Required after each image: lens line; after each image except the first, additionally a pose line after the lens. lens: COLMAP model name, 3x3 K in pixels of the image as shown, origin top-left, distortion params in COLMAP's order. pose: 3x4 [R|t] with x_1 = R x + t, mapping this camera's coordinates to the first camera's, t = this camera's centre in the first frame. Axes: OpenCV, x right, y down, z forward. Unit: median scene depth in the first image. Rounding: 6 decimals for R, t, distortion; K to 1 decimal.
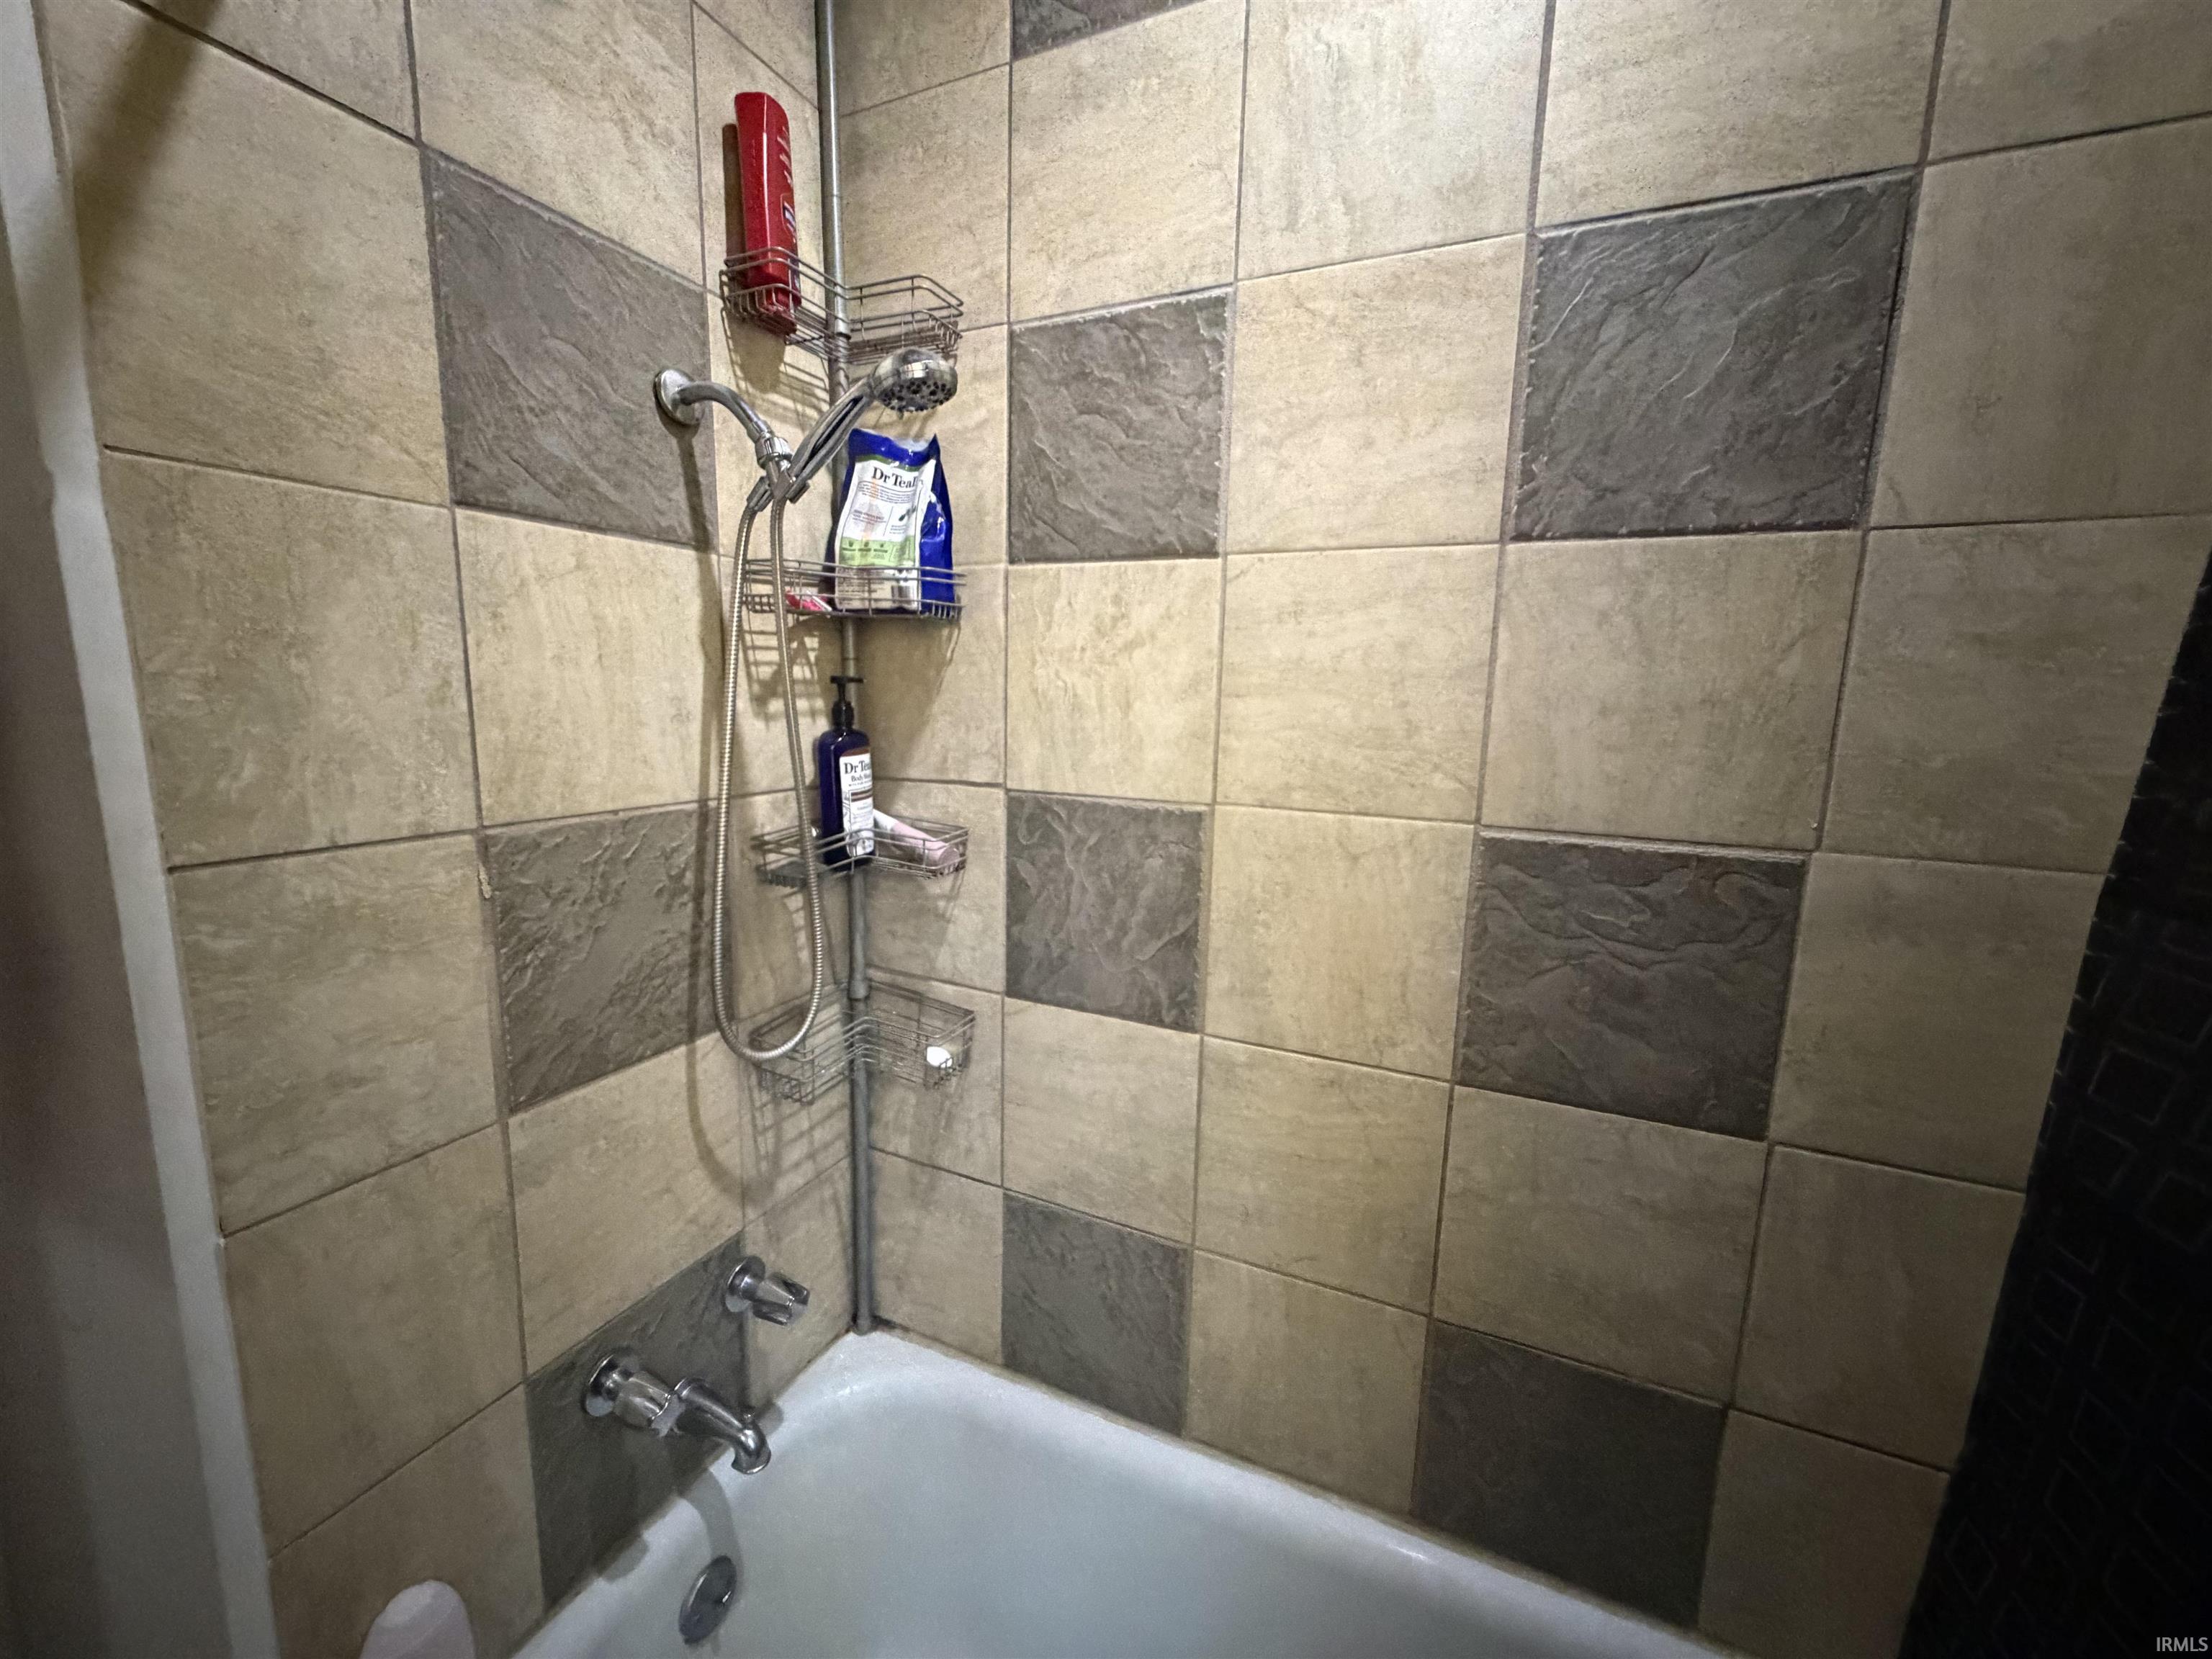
lens RADIAL K [[912.8, 0, 1098.8], [0, 912.8, 831.4], [0, 0, 1]] dist [0.001536, 0.000141]
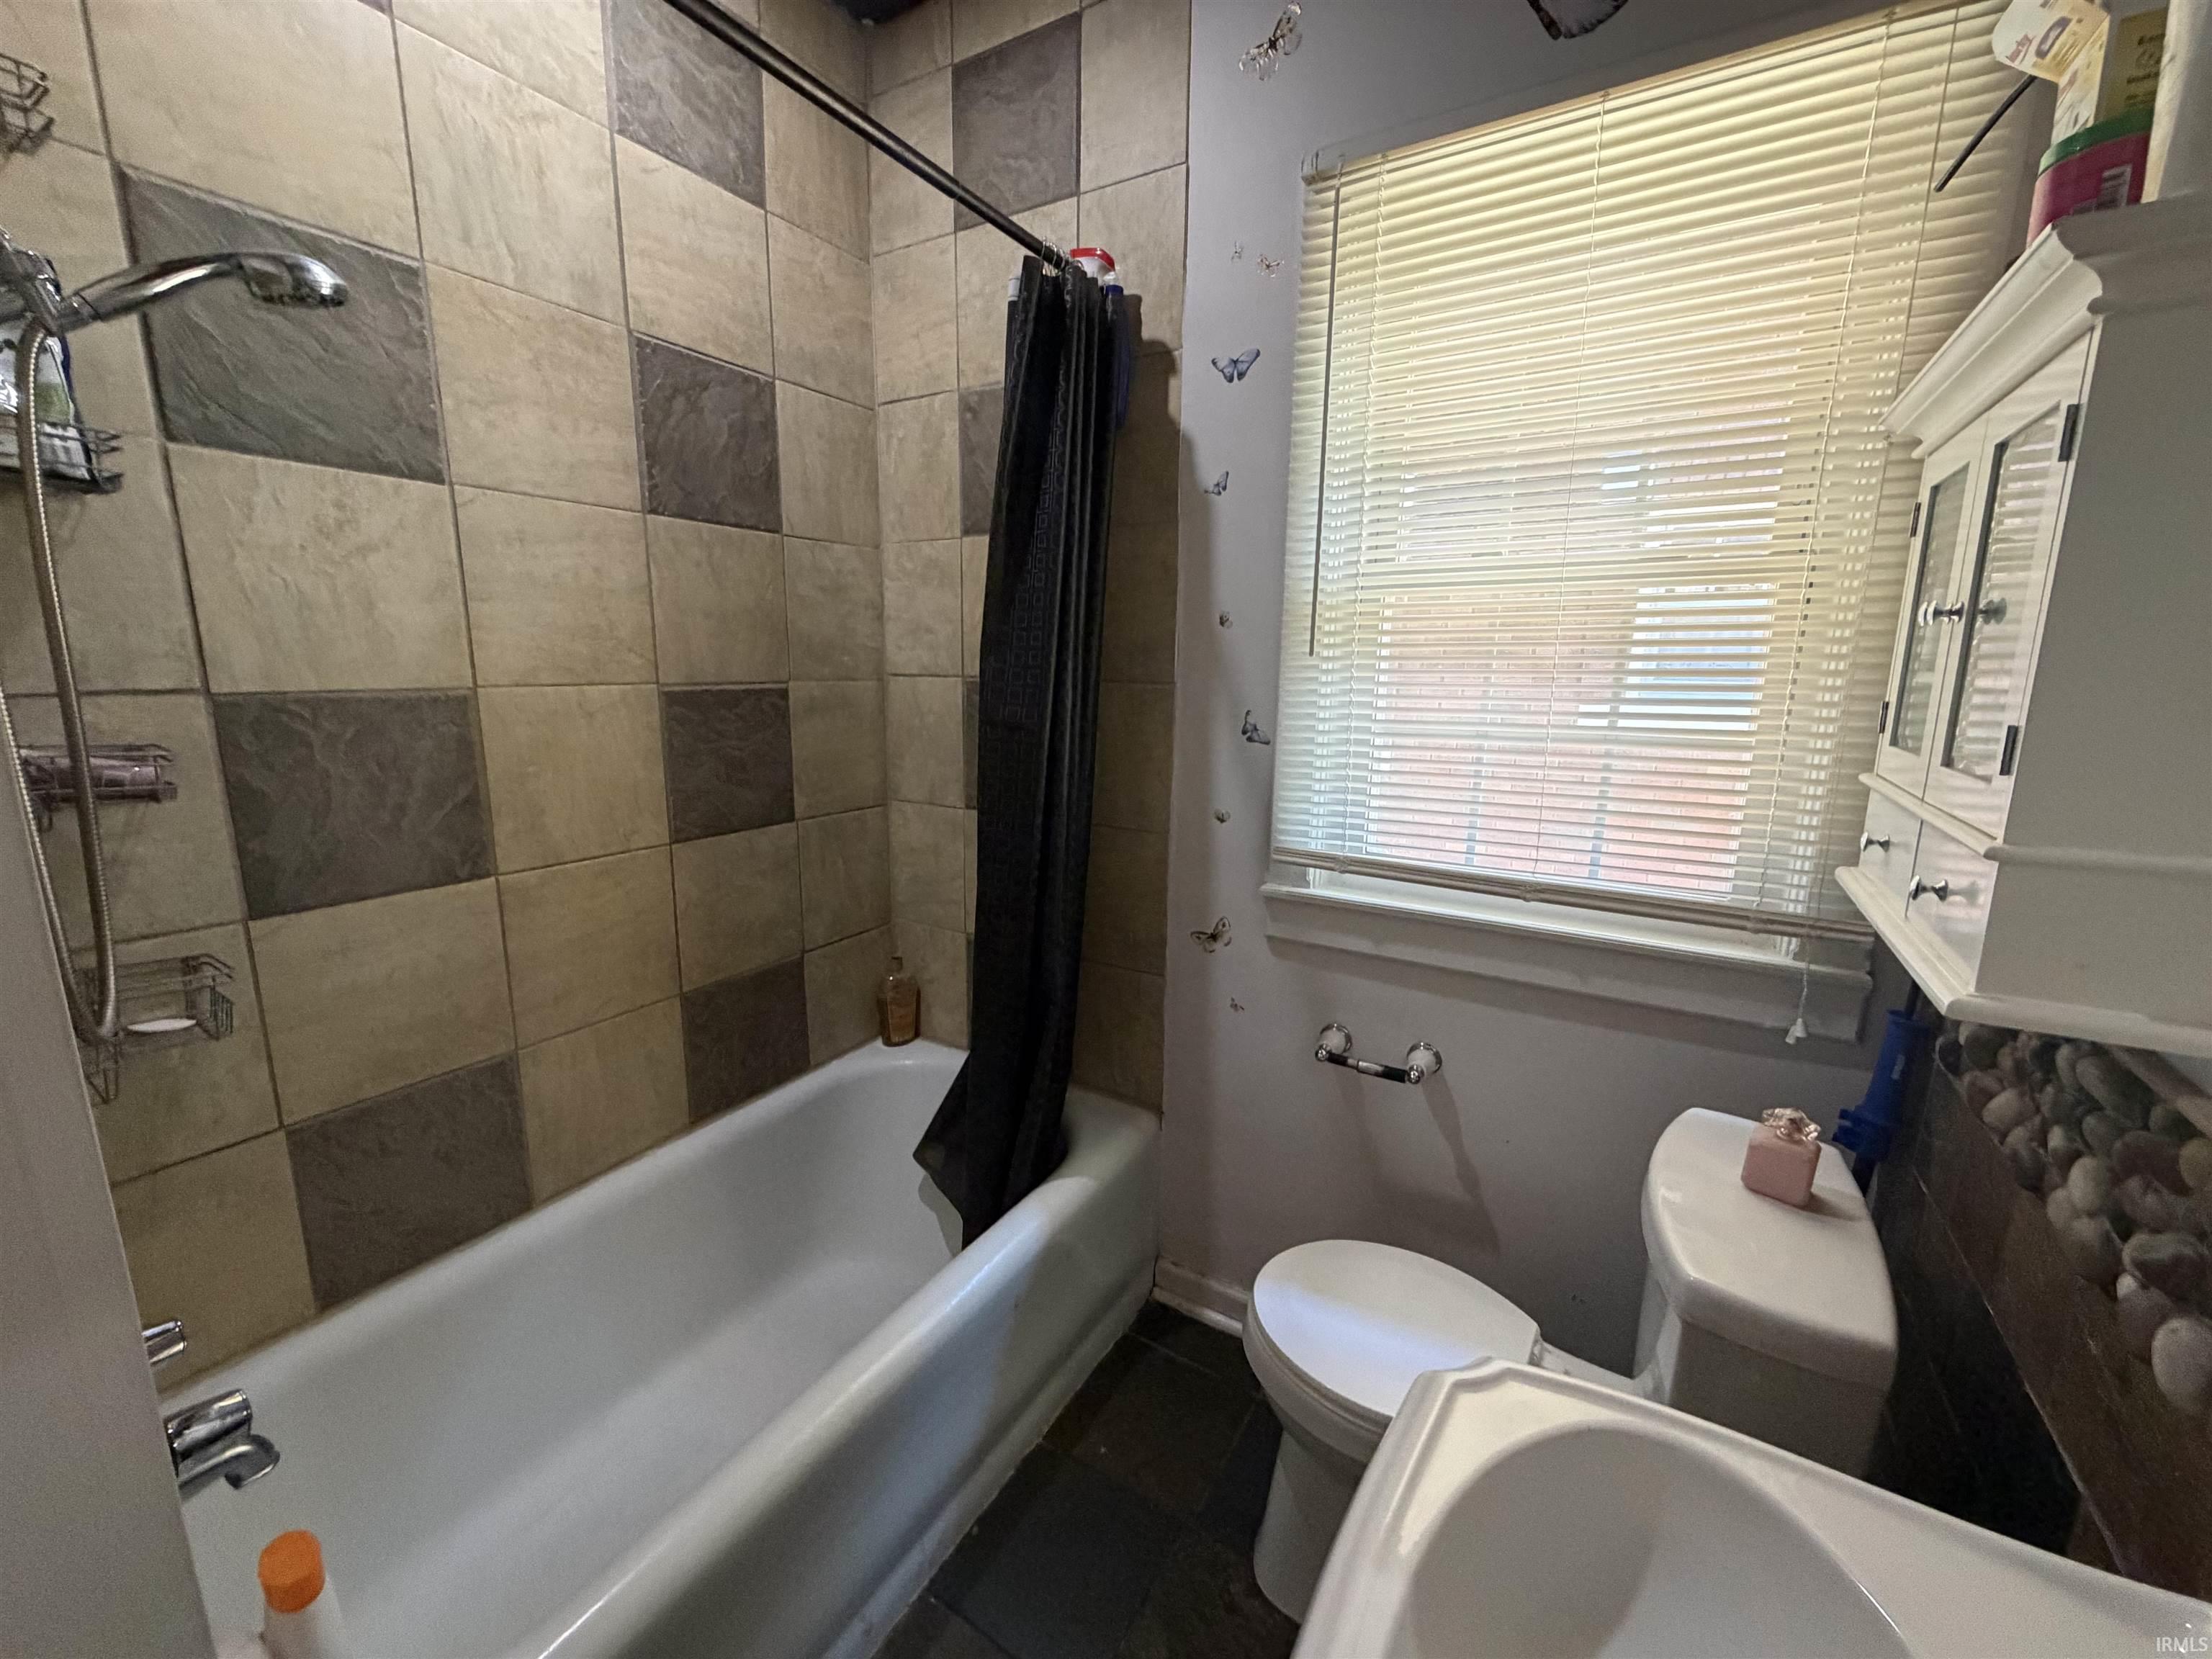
lens RADIAL K [[912.8, 0, 1097.3], [0, 912.8, 828.9], [0, 0, 1]] dist [0.001536, 0.000141]
pose [[0.094510, -0.202400, 0.974732, -1.084648], [0.144680, 0.971512, 0.187703, 0.048194], [-0.984955, 0.123284, 0.121101, 0.037472]]
